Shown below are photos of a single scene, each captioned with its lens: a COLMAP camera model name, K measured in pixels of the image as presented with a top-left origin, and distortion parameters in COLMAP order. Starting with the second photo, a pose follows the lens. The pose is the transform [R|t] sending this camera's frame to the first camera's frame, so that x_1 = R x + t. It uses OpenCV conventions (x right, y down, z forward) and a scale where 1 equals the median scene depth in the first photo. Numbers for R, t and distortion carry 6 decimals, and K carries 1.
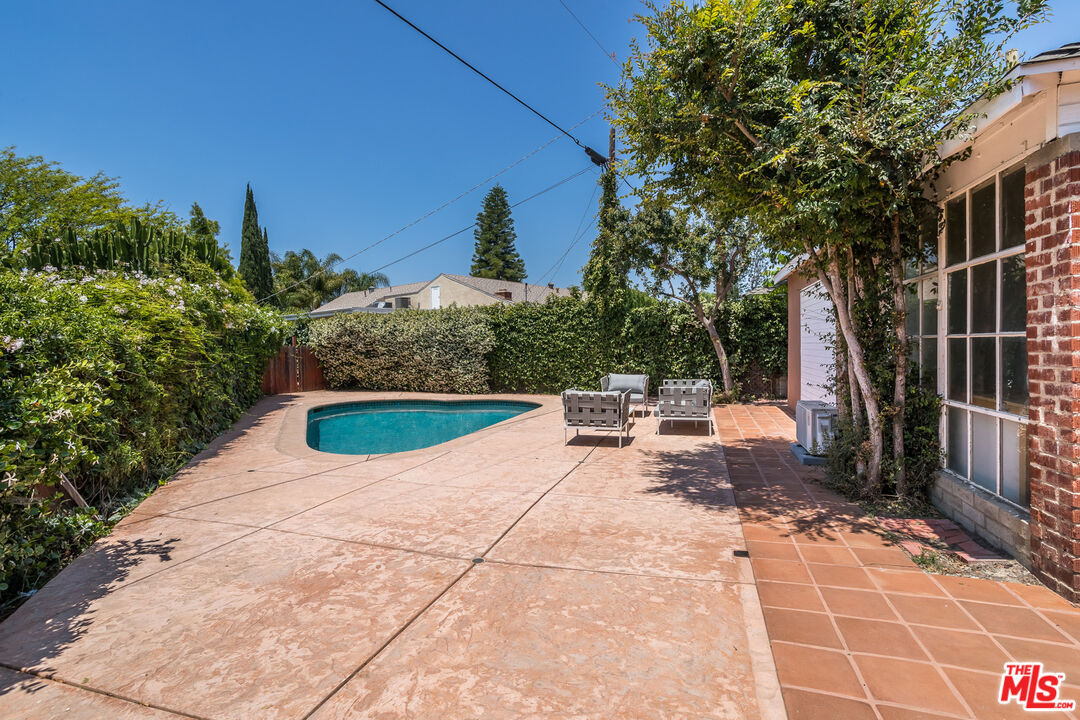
lens RADIAL K [[513.4, 0, 540.7], [0, 513.4, 360.2], [0, 0, 1]] dist [-0.002851, 0.006230]
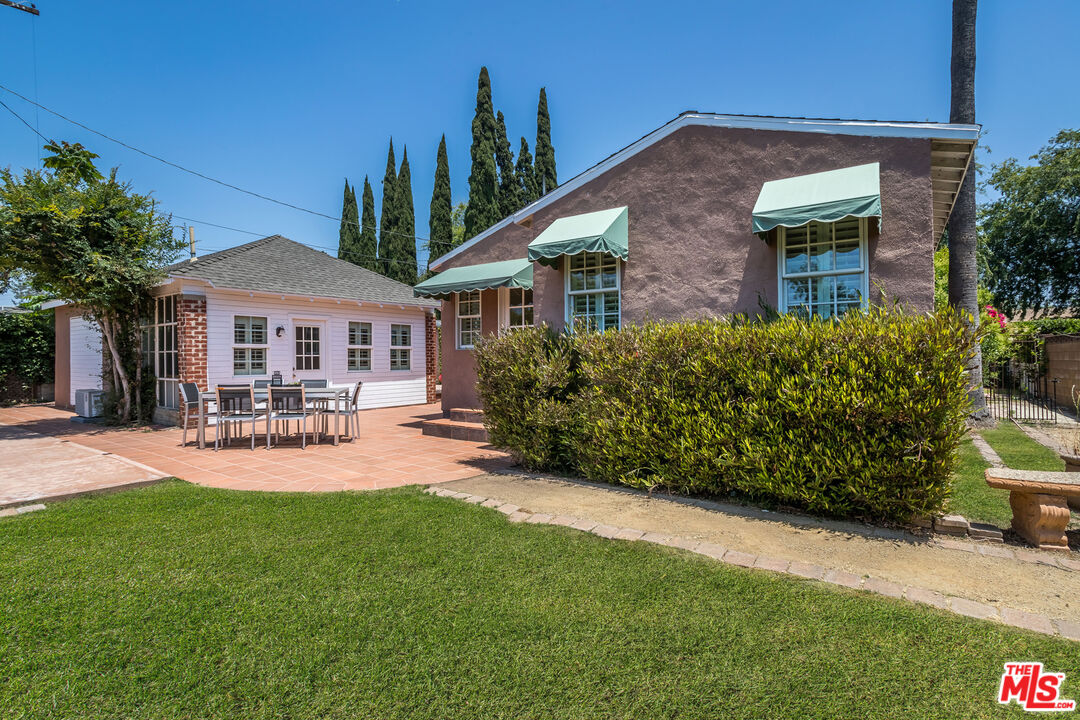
lens RADIAL K [[513.4, 0, 543.2], [0, 513.4, 356.5], [0, 0, 1]] dist [-0.002851, 0.006230]
pose [[0.313798, 0.013832, 0.949389, -0.584387], [0.025911, 0.999397, -0.023125, 0.048511], [-0.949136, 0.031856, 0.313250, -0.919804]]
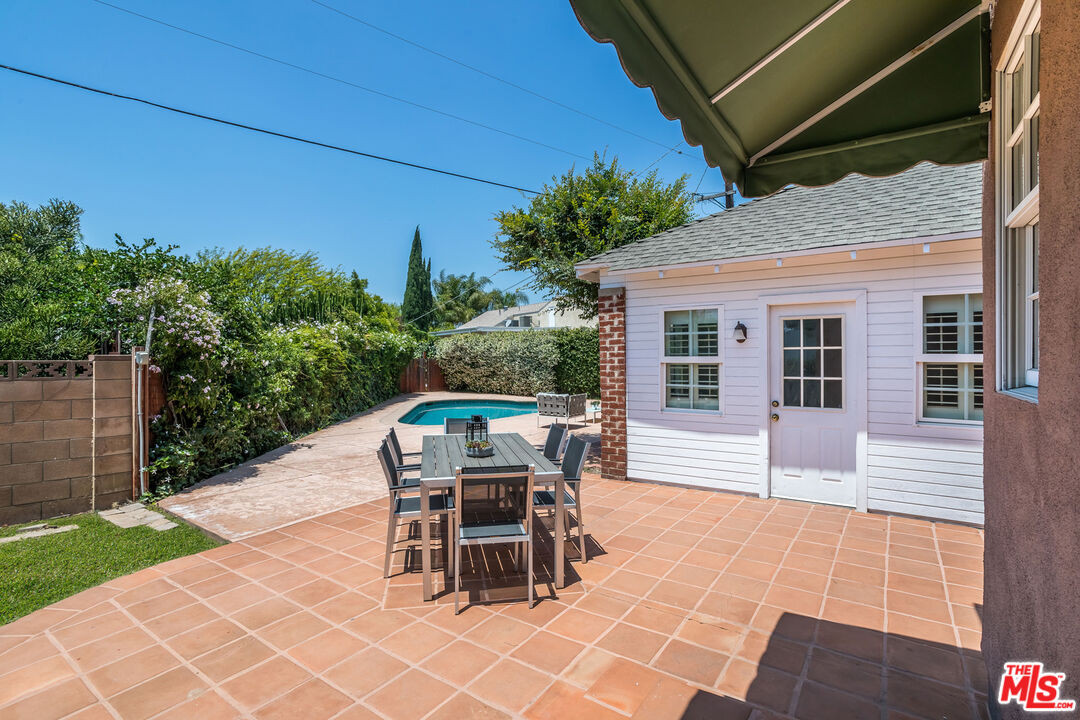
lens RADIAL K [[513.4, 0, 543.7], [0, 513.4, 360.2], [0, 0, 1]] dist [-0.002851, 0.006230]
pose [[0.957763, 0.014485, -0.287192, 0.563381], [-0.019938, 0.999672, -0.016073, -0.018386], [0.286865, 0.021121, 0.957738, -0.569304]]
